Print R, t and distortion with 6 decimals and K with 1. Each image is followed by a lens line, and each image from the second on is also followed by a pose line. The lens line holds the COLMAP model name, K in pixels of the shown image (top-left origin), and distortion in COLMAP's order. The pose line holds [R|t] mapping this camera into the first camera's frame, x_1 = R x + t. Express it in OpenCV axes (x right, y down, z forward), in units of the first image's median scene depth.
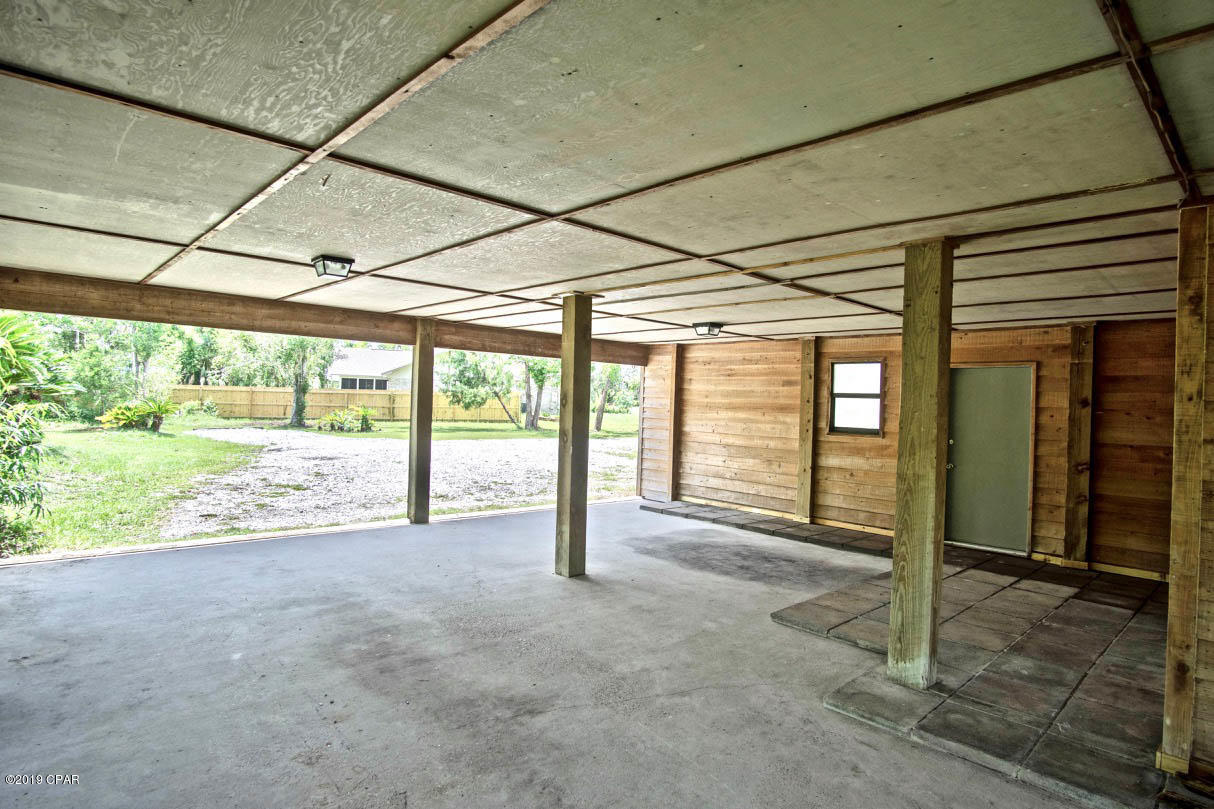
lens RADIAL K [[651.3, 0, 609.5], [0, 651.3, 398.9], [0, 0, 1]] dist [-0.035317, 0.009908]
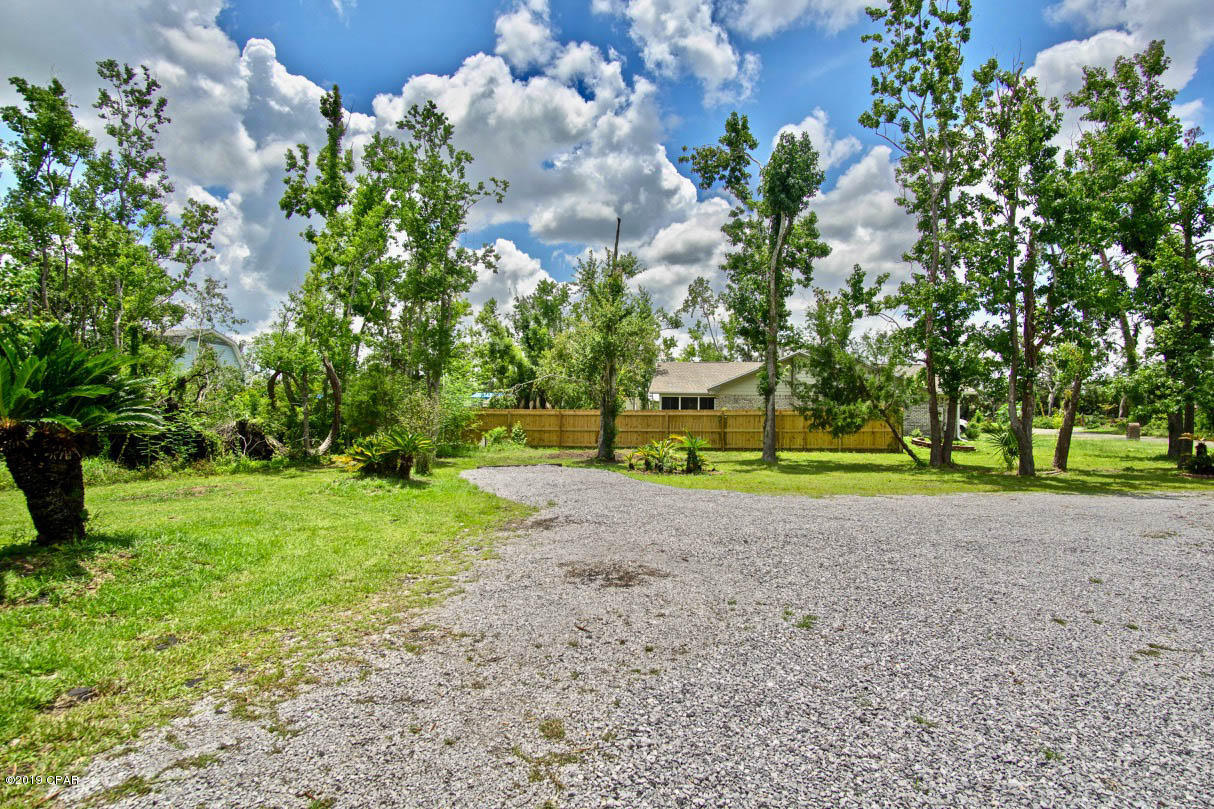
lens RADIAL K [[651.3, 0, 606.8], [0, 651.3, 402.5], [0, 0, 1]] dist [-0.035317, 0.009908]
pose [[0.886308, -0.028568, -0.462215, -0.133813], [0.018563, 0.999485, -0.026180, -0.005787], [0.462724, 0.014623, 0.886382, 0.338054]]
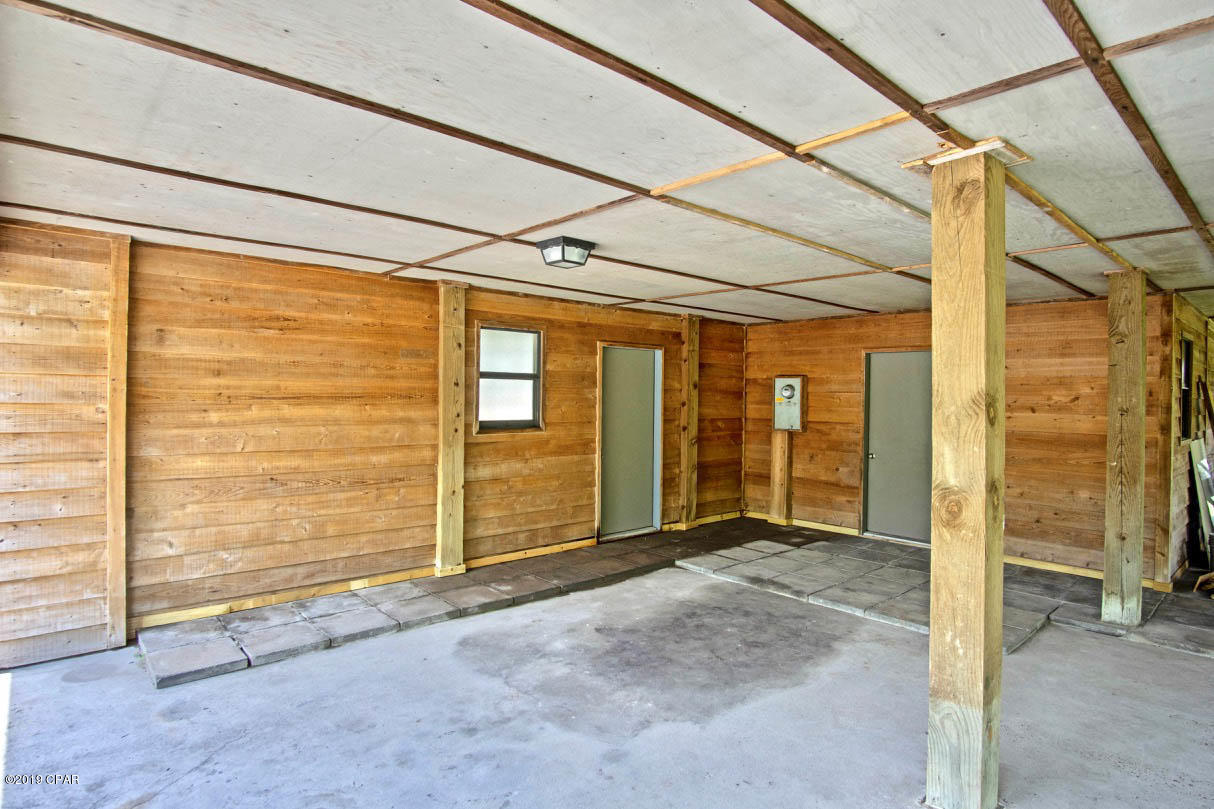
lens RADIAL K [[651.3, 0, 606.6], [0, 651.3, 401.1], [0, 0, 1]] dist [-0.035317, 0.009908]
pose [[0.023002, -0.043888, 0.998772, -0.350979], [-0.020155, 0.998813, 0.044354, -0.011438], [-0.999532, -0.021151, 0.022090, 0.898857]]
